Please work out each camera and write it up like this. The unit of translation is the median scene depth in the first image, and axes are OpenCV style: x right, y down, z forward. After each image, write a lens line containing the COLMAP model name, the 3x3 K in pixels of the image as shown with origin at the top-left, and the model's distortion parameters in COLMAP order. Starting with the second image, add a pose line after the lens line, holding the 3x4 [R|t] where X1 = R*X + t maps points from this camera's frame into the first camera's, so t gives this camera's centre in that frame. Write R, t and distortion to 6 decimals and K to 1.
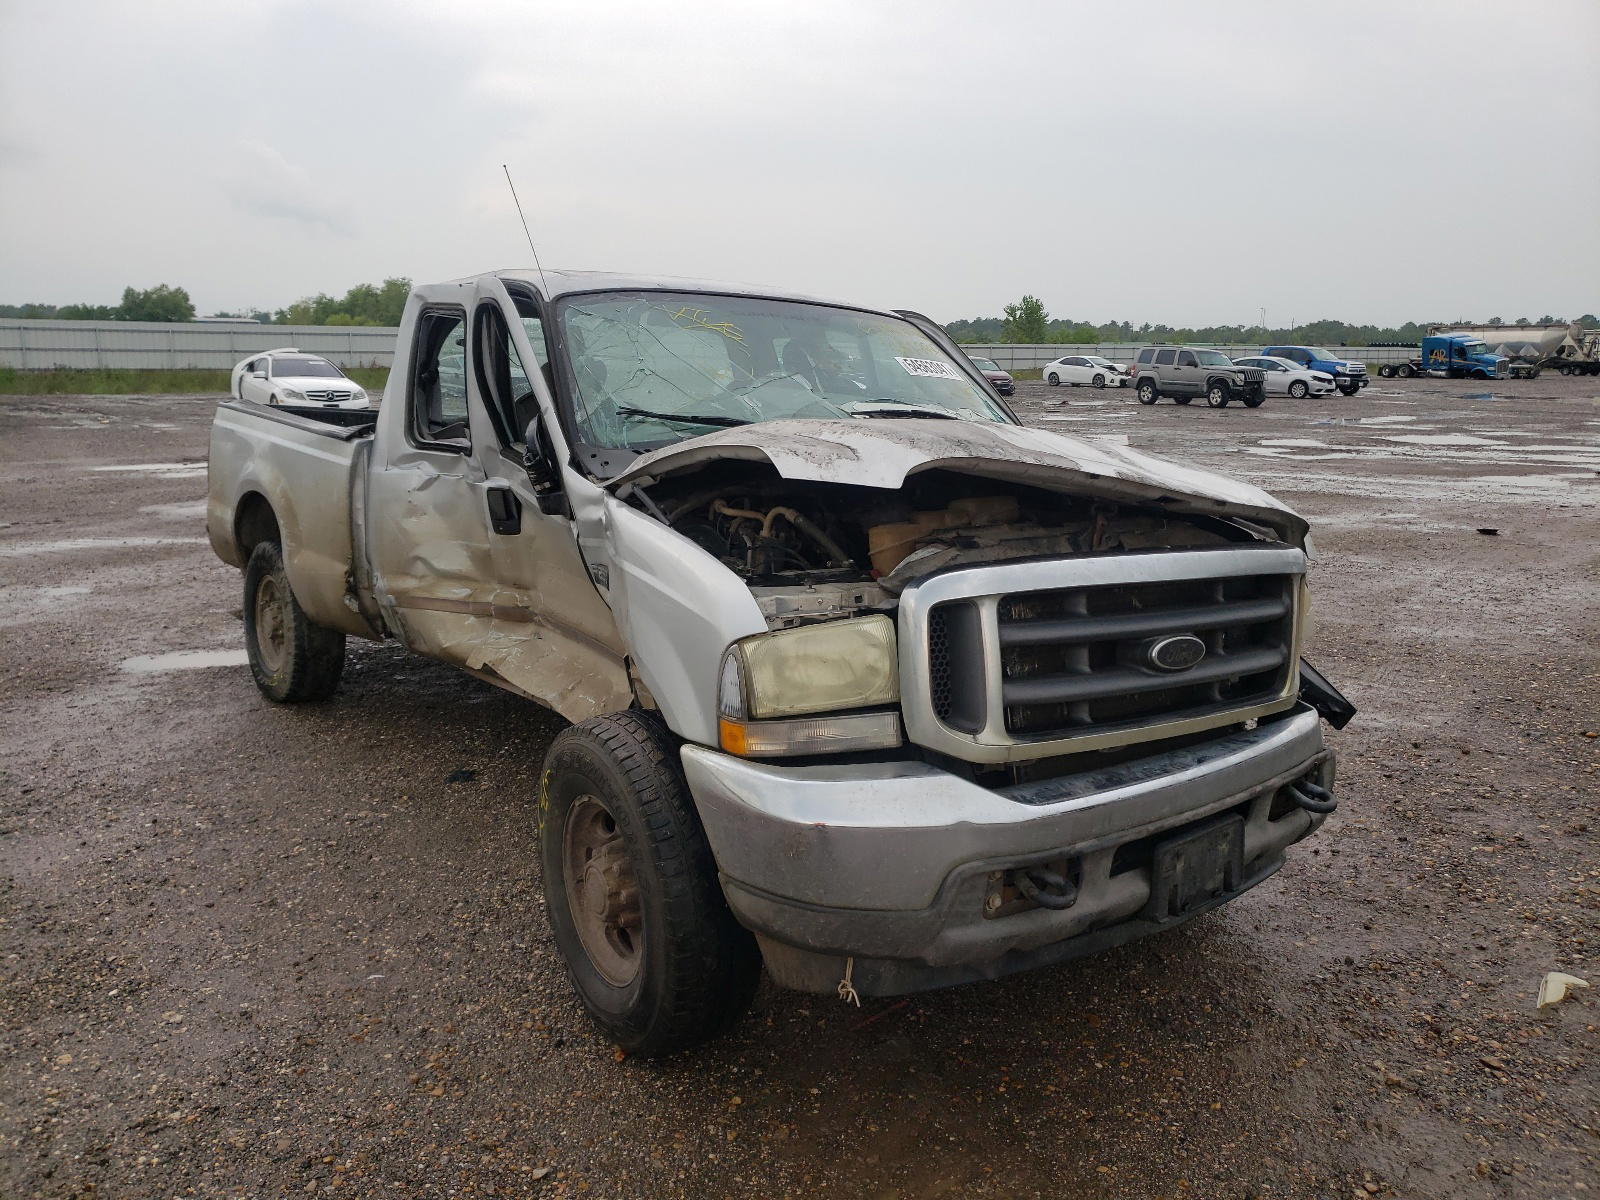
lens RADIAL K [[1217.6, 0, 767.0], [0, 1217.6, 600.4], [0, 0, 1]] dist [0.021866, -0.002572]
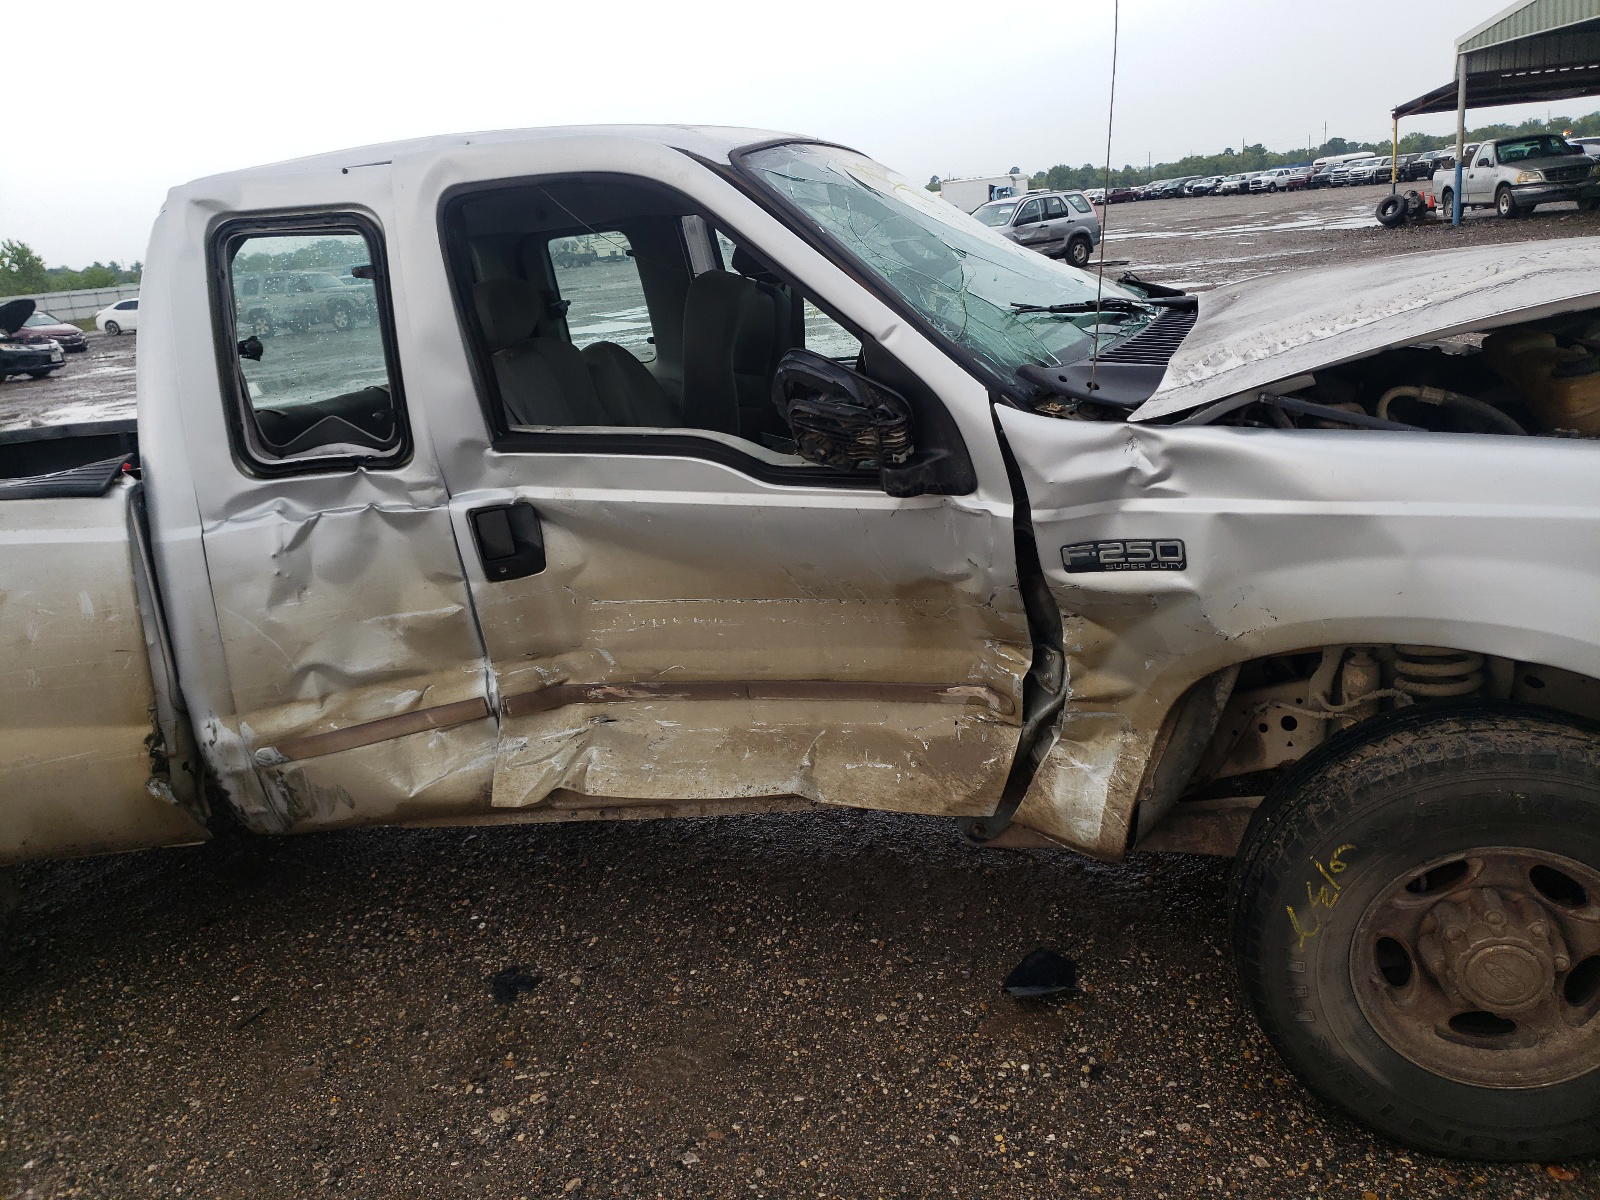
lens RADIAL K [[1217.6, 0, 767.0], [0, 1217.6, 600.4], [0, 0, 1]] dist [0.021866, -0.002572]
pose [[0.732950, -0.278684, 0.620580, -0.476337], [0.242777, 0.959325, 0.144066, -0.095236], [-0.635486, 0.045070, 0.770796, 0.429348]]
